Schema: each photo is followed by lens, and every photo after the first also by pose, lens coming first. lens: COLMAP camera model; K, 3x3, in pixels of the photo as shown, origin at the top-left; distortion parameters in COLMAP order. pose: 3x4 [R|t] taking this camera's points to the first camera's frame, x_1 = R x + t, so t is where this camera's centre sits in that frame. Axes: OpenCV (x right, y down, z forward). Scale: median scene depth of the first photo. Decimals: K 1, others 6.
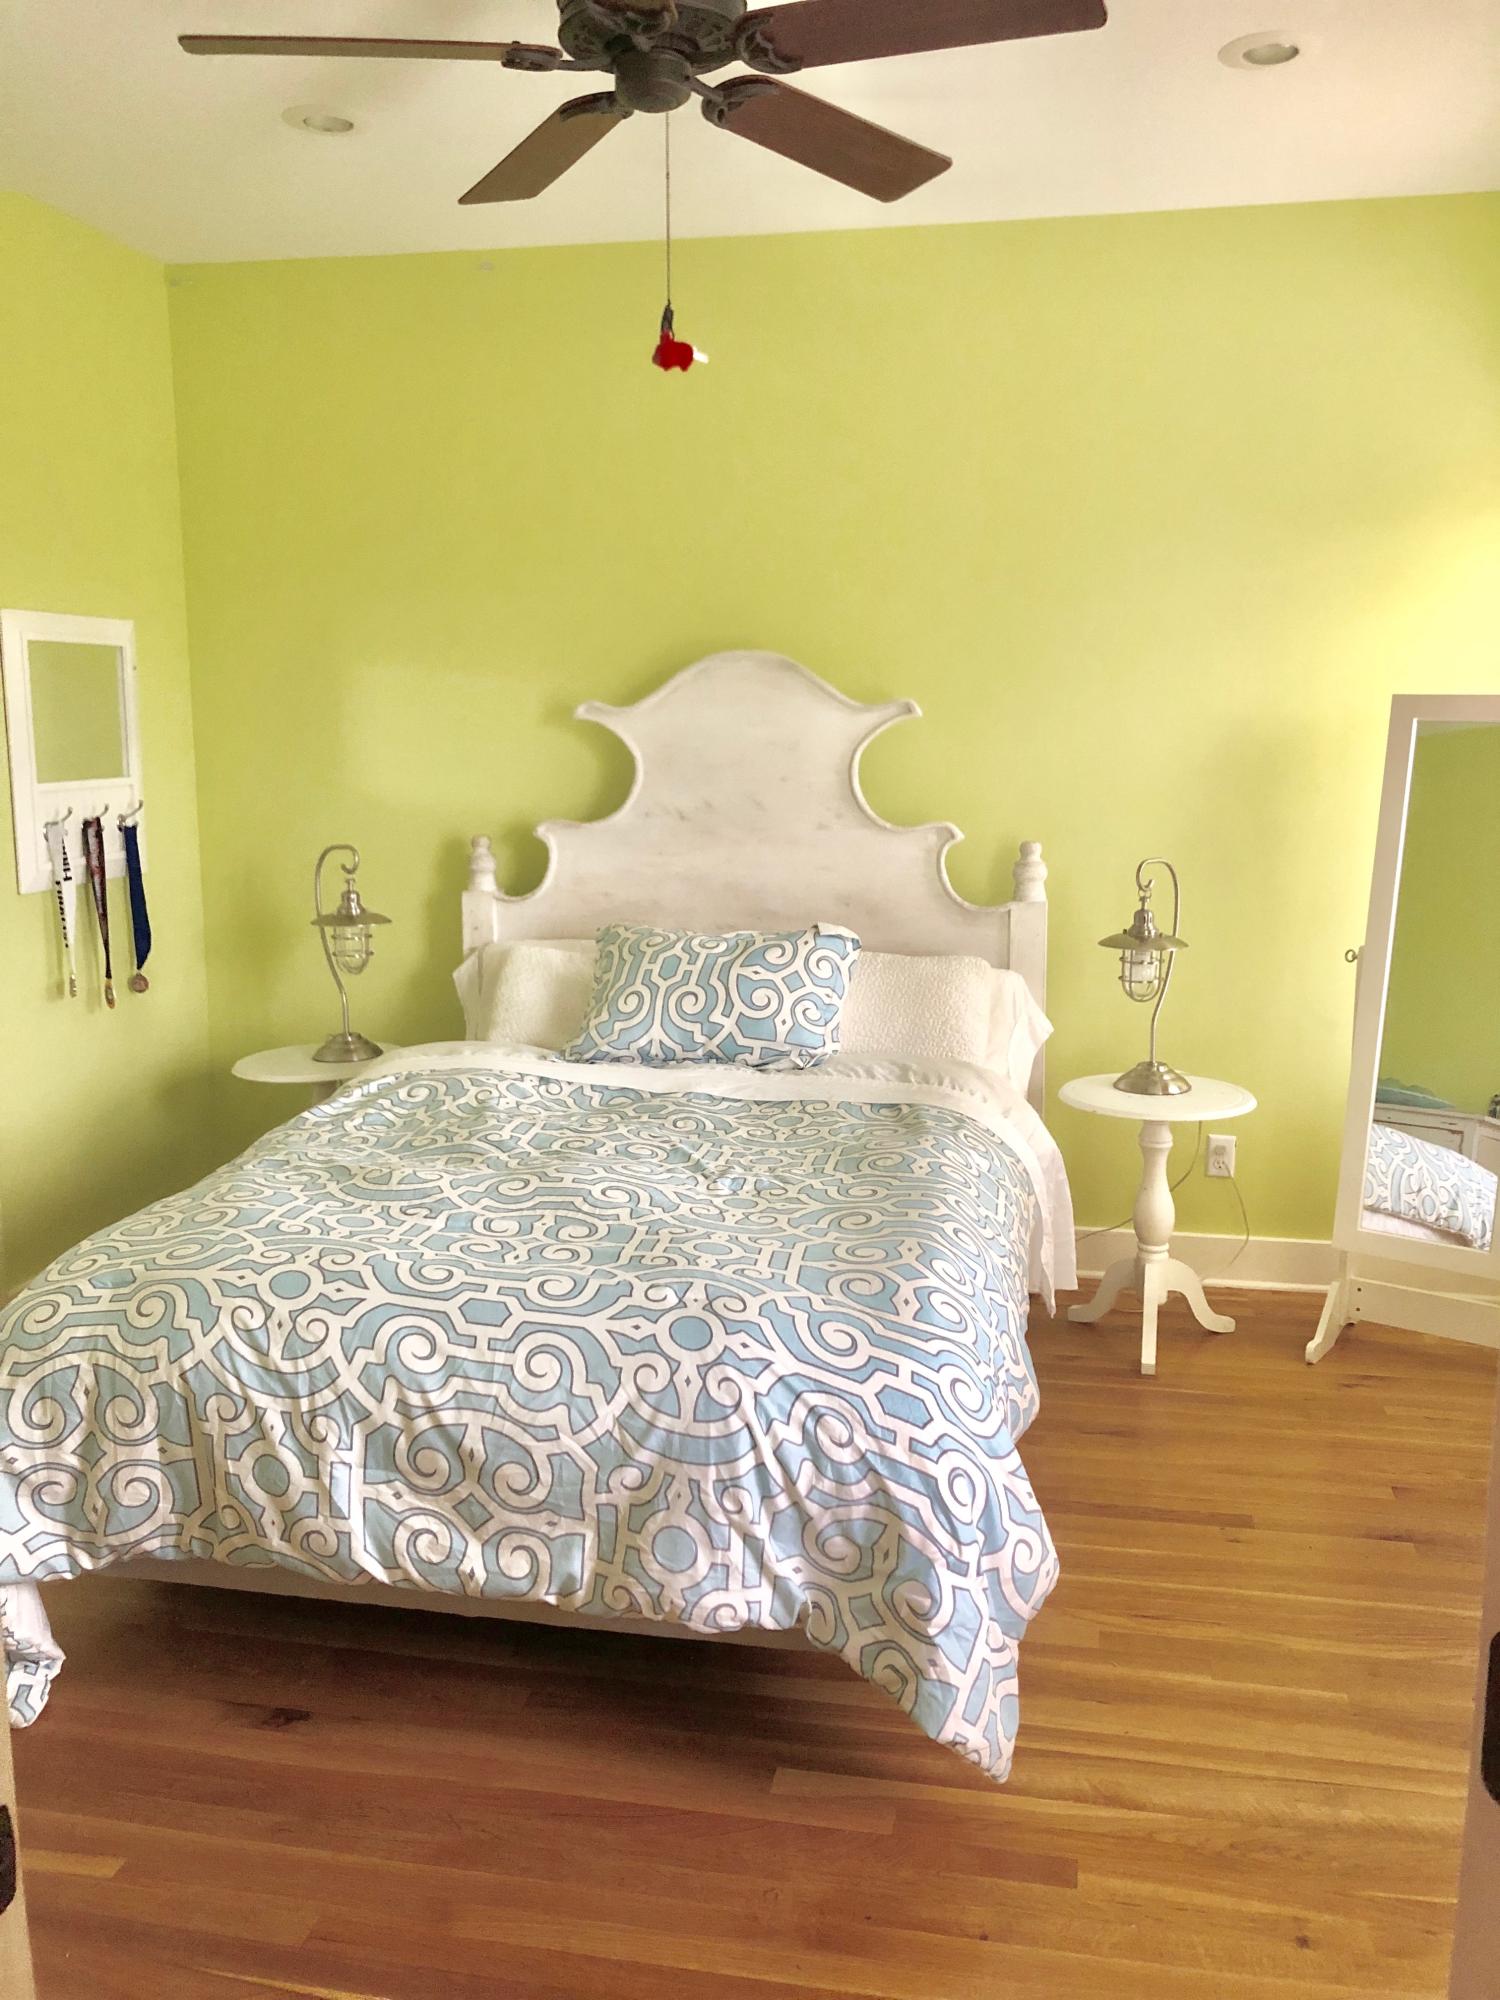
lens RADIAL K [[1659.5, 0, 760.4], [0, 1659.5, 994.6], [0, 0, 1]] dist [0.024052, 0.010592]
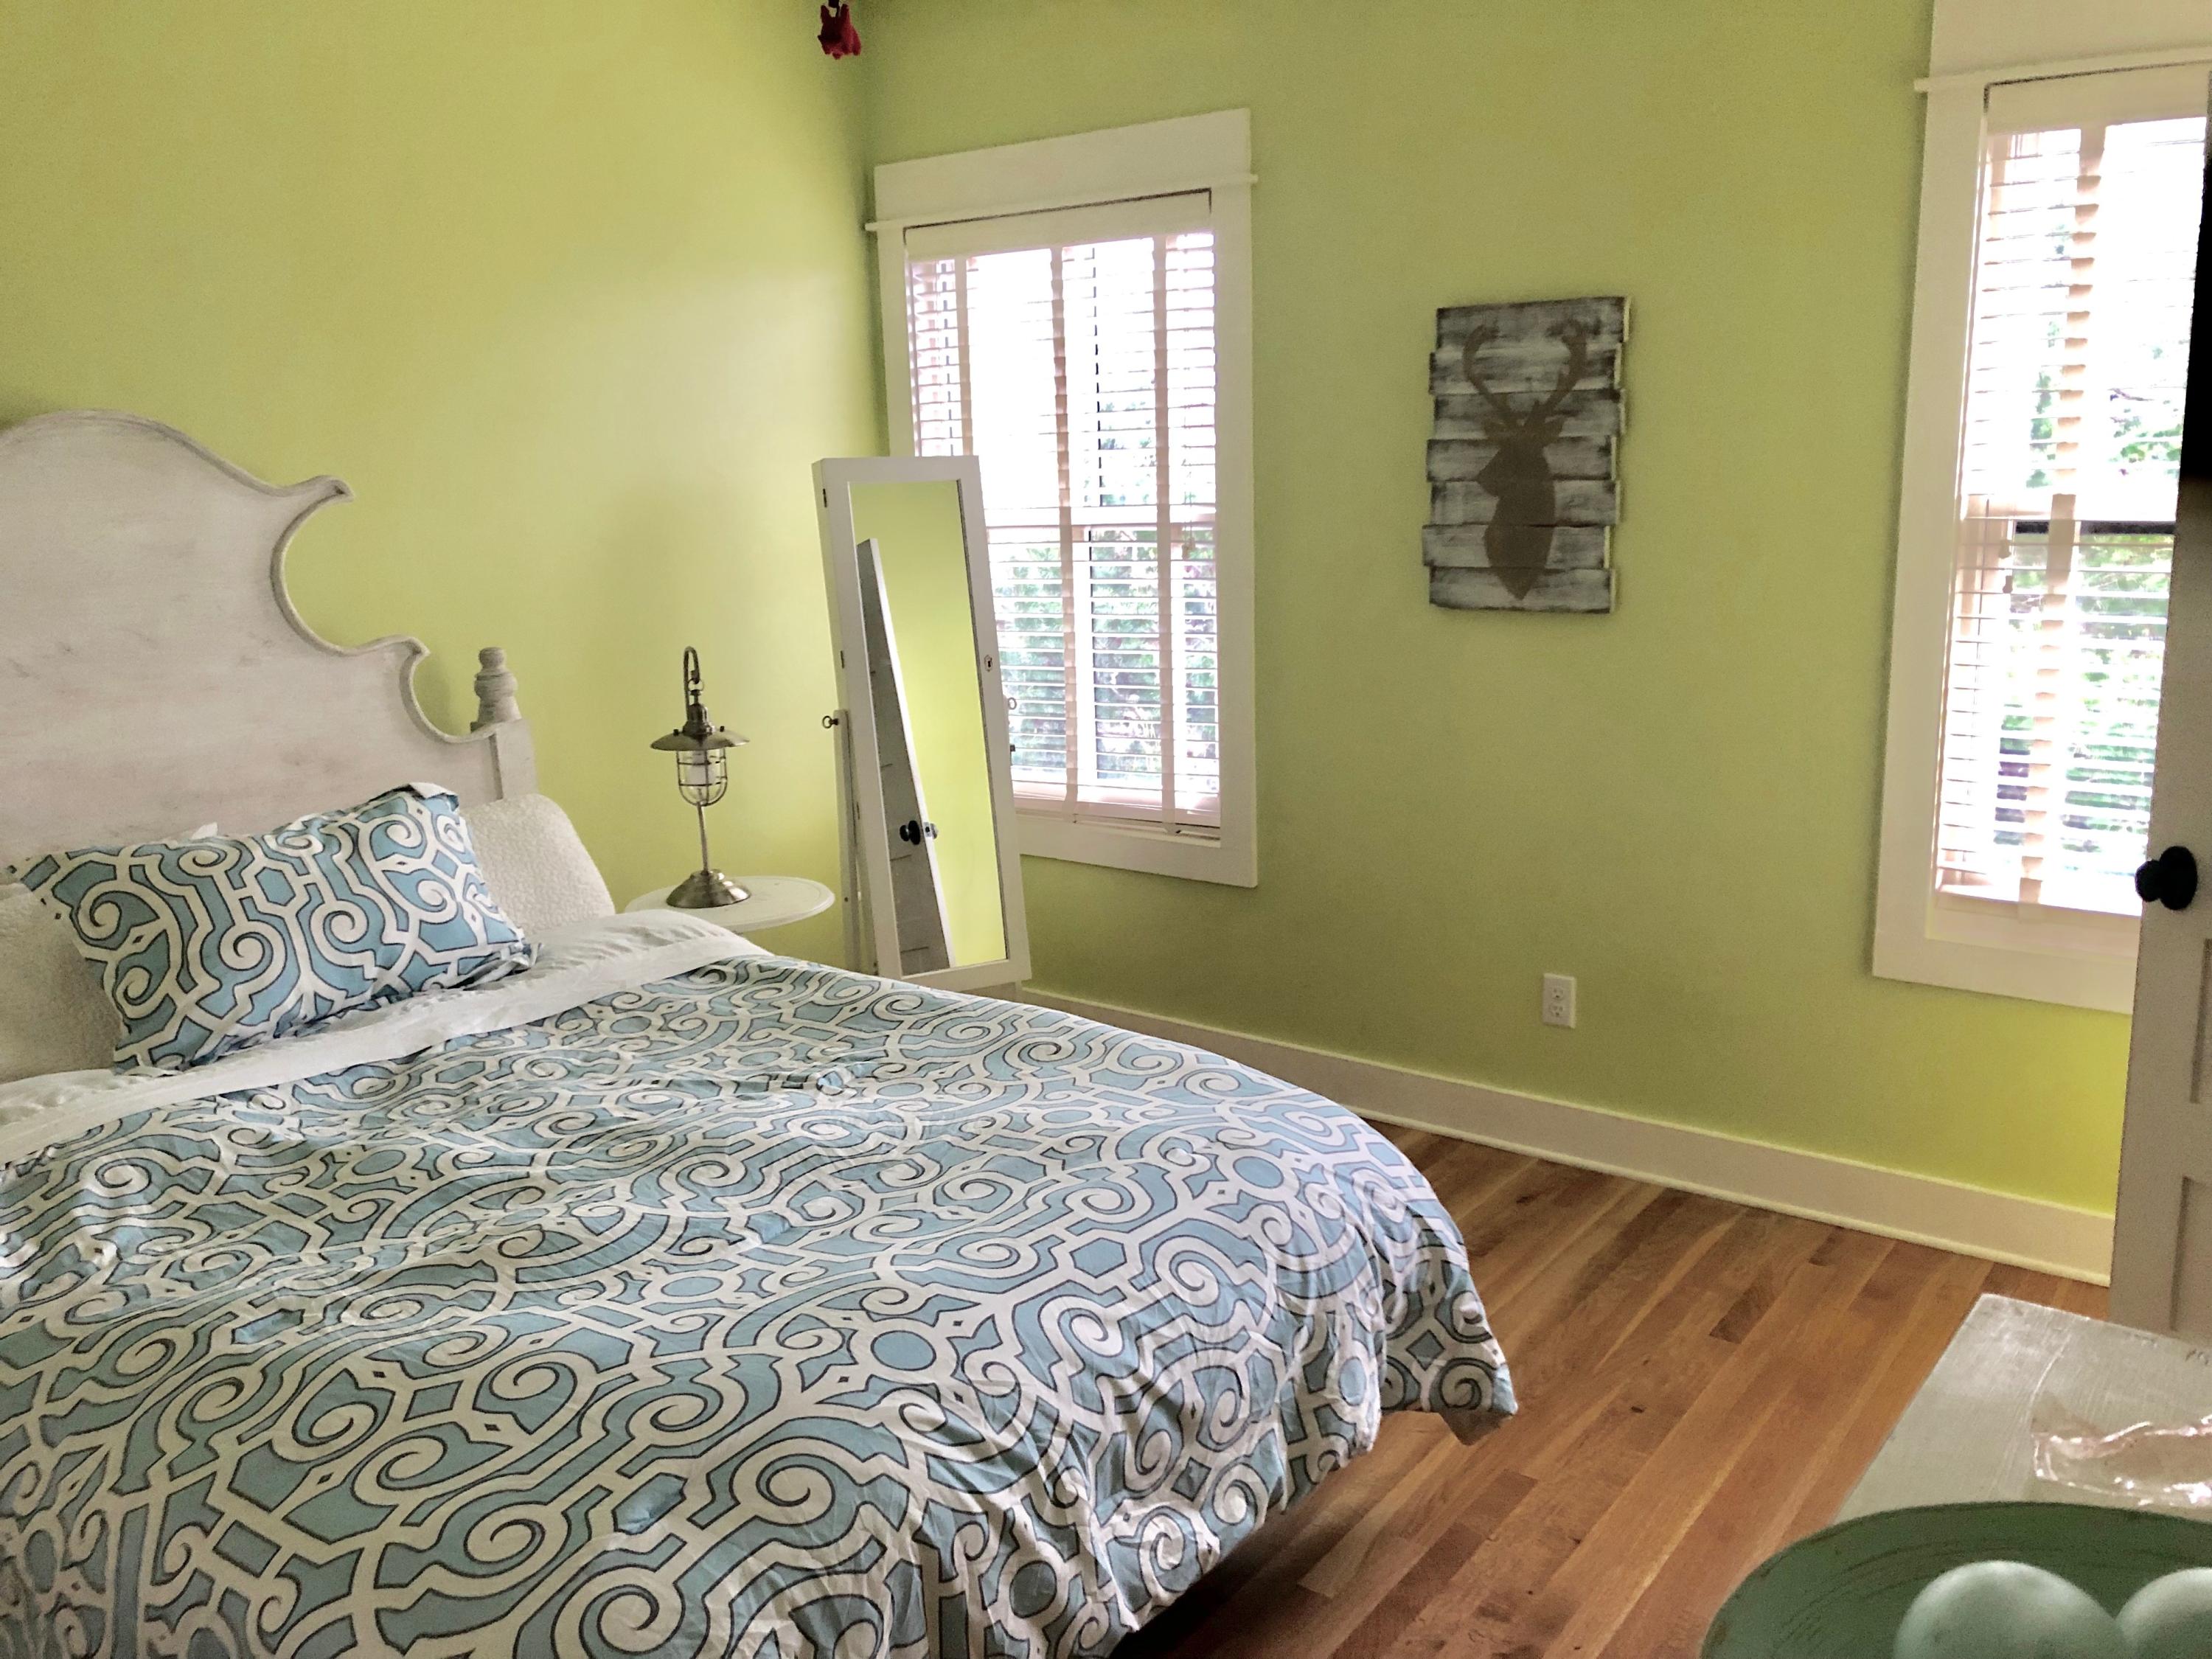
lens RADIAL K [[1835.4, 0, 1119.9], [0, 1835.4, 840.1], [0, 0, 1]] dist [0.024052, 0.010592]
pose [[0.425832, -0.205411, 0.881177, -0.768574], [0.179400, 0.973722, 0.140289, -0.106606], [-0.886839, 0.098344, 0.451493, 0.495904]]
